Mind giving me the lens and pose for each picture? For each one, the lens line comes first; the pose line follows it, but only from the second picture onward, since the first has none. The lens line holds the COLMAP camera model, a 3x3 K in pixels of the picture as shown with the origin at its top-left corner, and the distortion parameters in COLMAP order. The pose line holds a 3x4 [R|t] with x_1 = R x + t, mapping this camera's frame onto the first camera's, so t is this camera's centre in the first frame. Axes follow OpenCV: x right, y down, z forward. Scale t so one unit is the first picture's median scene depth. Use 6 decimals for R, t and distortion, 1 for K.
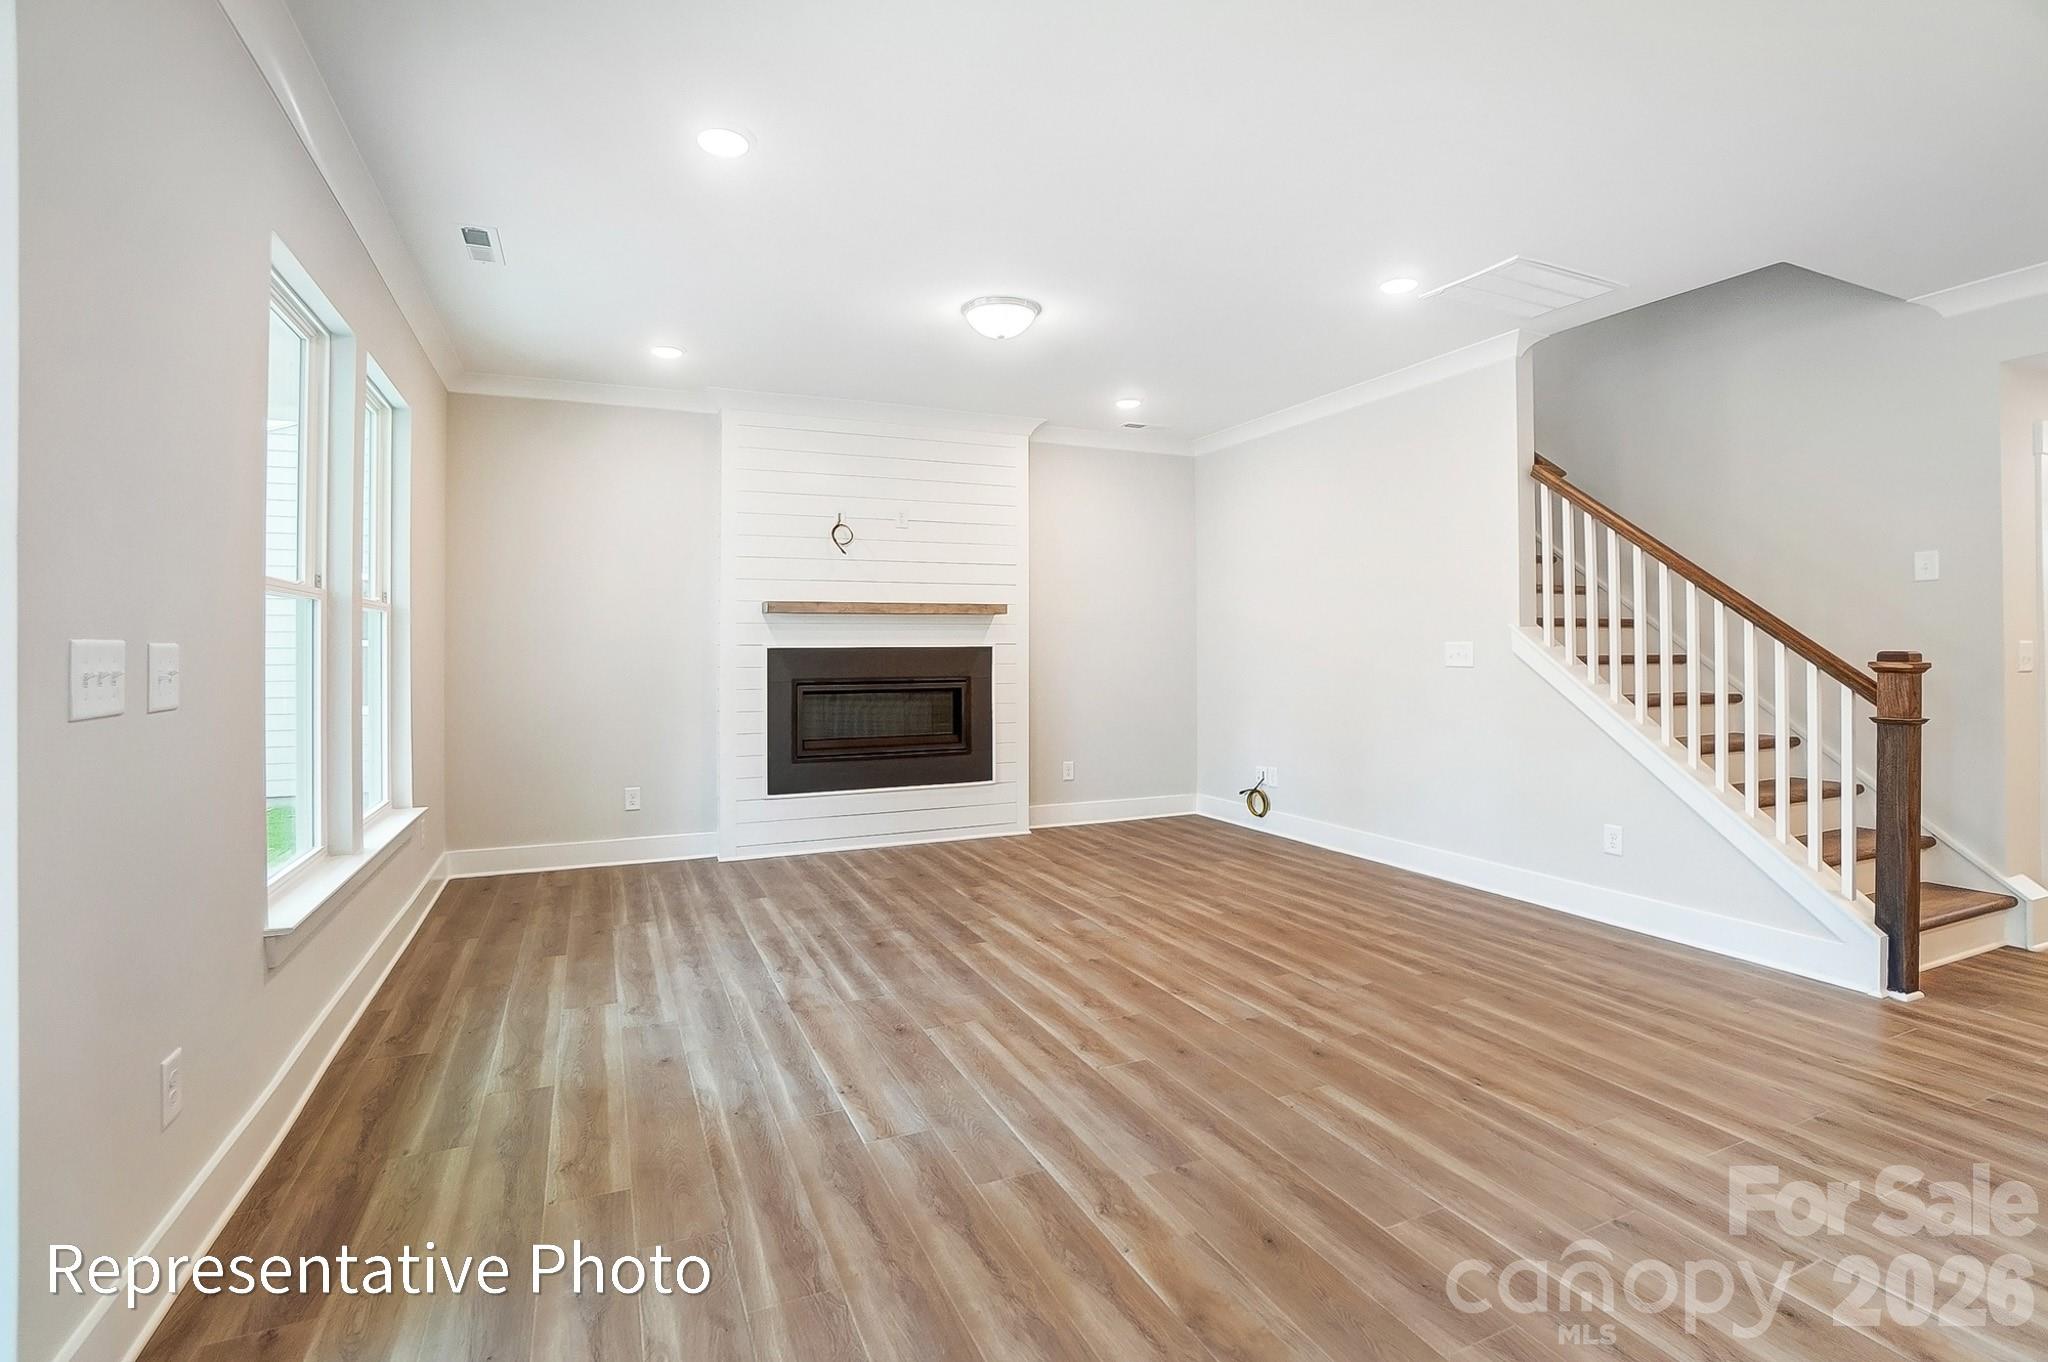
lens RADIAL K [[929.5, 0, 1018.2], [0, 929.5, 638.8], [0, 0, 1]] dist [-0.092239, 0.043517]
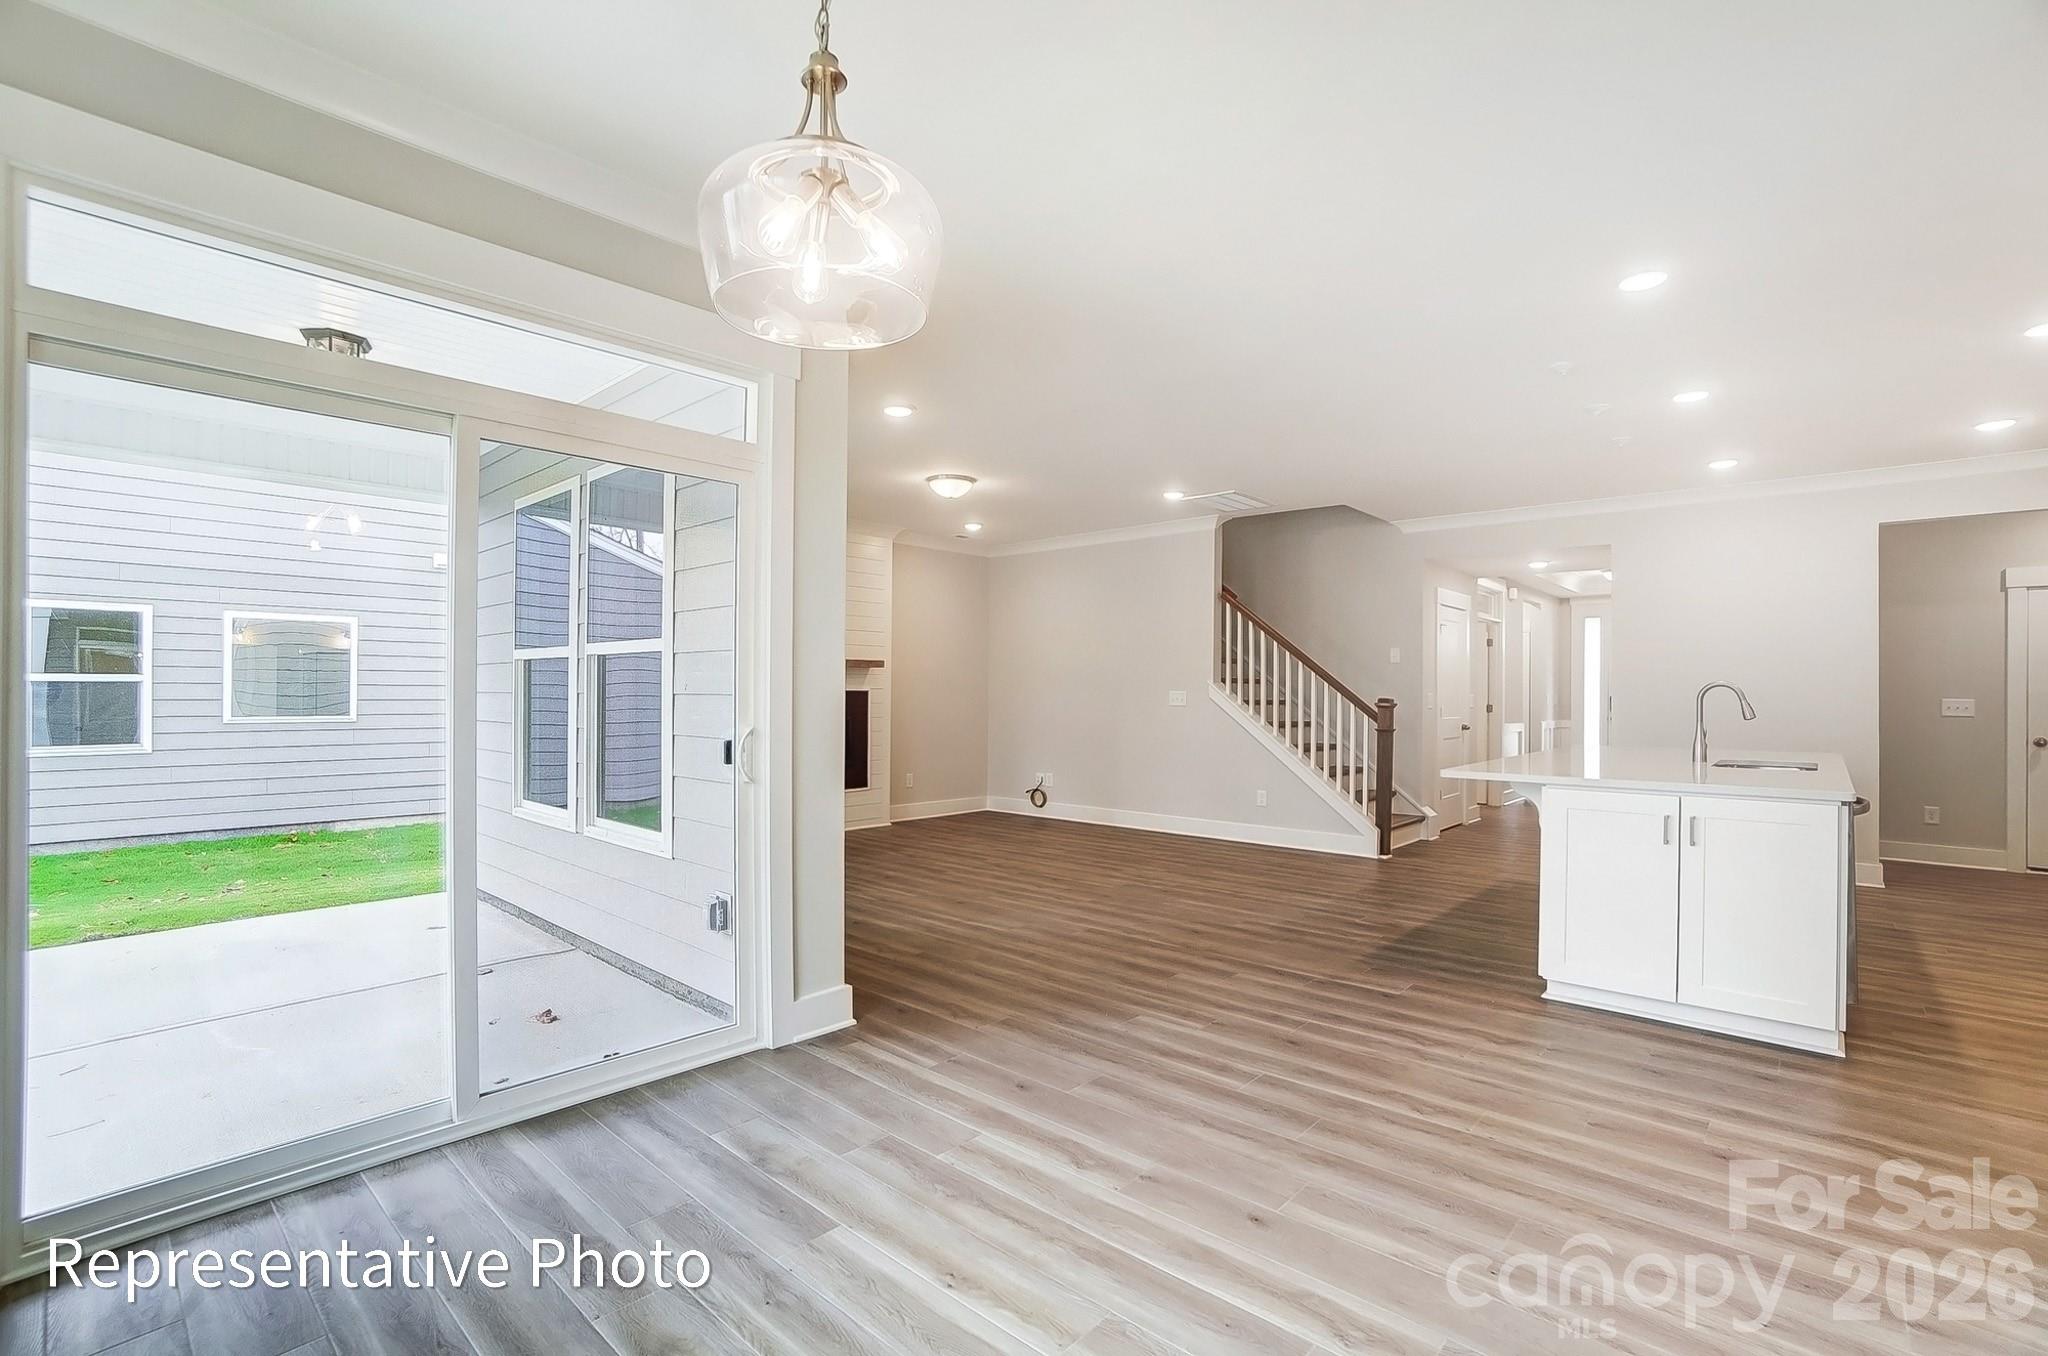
lens RADIAL K [[927.5, 0, 1024.0], [0, 927.5, 678.0], [0, 0, 1]] dist [-0.065614, 0.023297]
pose [[0.914416, 0.014555, 0.404513, -0.601710], [-0.012638, 0.999893, -0.007409, -0.006194], [-0.404578, 0.001663, 0.914502, -0.579570]]
